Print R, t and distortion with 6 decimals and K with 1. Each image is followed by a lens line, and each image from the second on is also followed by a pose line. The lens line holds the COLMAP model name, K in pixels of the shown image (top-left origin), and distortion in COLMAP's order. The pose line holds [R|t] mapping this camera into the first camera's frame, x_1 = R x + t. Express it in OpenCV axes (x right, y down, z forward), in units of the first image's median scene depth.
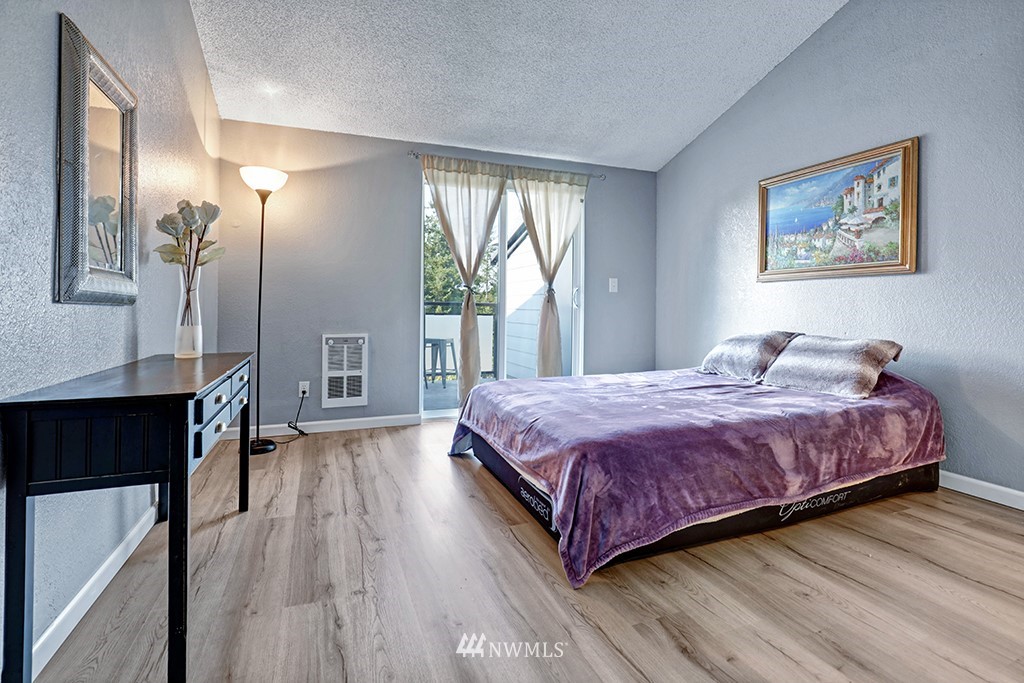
lens RADIAL K [[492.5, 0, 537.5], [0, 492.5, 303.7], [0, 0, 1]] dist [-0.024236, 0.000981]
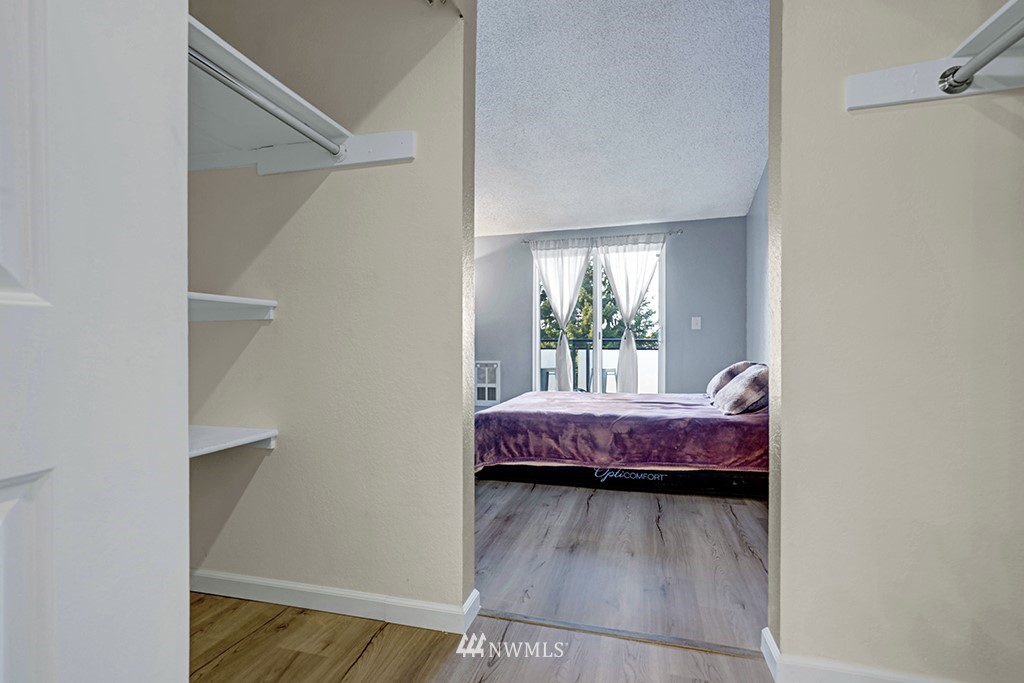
lens RADIAL K [[472.1, 0, 512.0], [0, 472.1, 341.5], [0, 0, 1]] dist [0.000197, 0.000015]
pose [[0.794162, -0.012940, -0.607569, 0.619367], [0.014676, 0.999890, -0.002111, 0.001895], [0.607529, -0.007240, 0.794264, -0.181997]]
